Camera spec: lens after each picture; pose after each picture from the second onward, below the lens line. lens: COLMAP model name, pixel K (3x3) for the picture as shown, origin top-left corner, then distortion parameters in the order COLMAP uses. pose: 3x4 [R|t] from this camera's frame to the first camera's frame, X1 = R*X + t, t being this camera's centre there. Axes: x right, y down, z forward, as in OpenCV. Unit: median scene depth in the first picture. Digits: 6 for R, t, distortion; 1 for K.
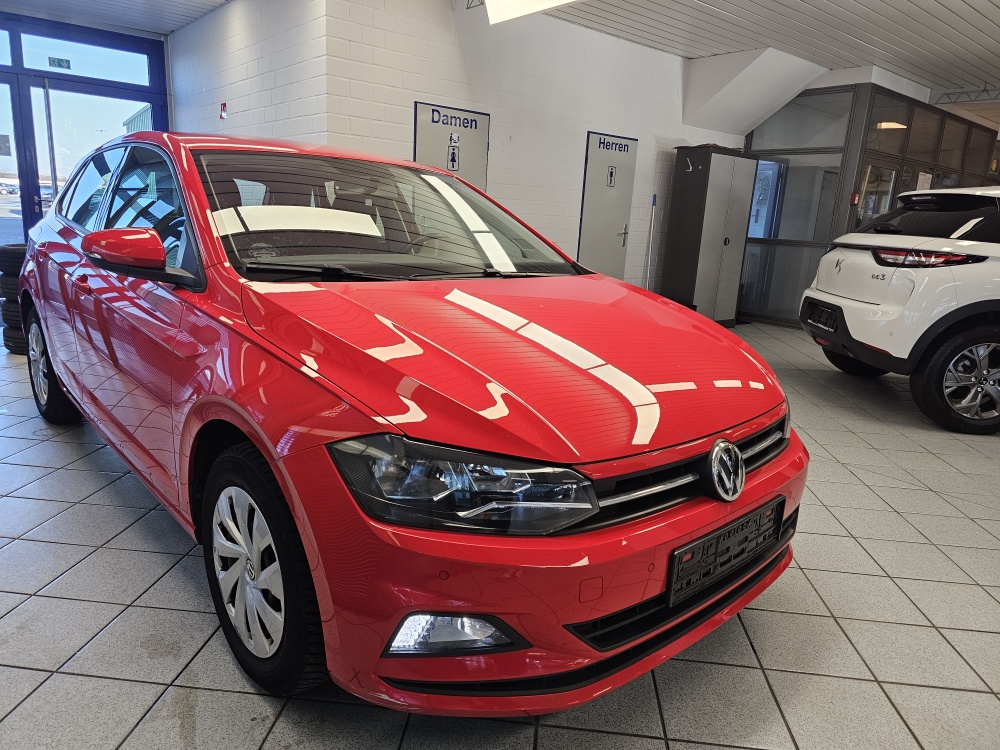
lens RADIAL K [[673.7, 0, 500.0], [0, 673.7, 375.0], [0, 0, 1]] dist [0.069494, -0.054294]
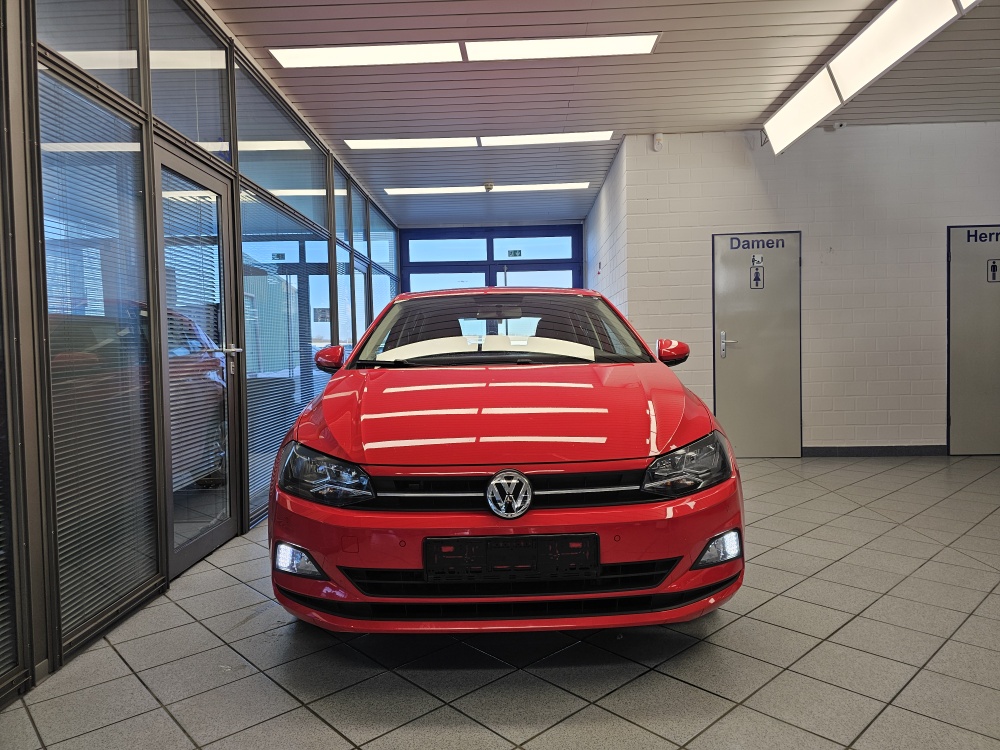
lens RADIAL K [[673.7, 0, 500.0], [0, 673.7, 375.0], [0, 0, 1]] dist [0.069494, -0.054294]
pose [[0.743755, -0.039365, -0.667292, 0.326340], [-0.095868, 0.981663, -0.164763, 0.036481], [0.661542, 0.186515, 0.726343, 0.009005]]
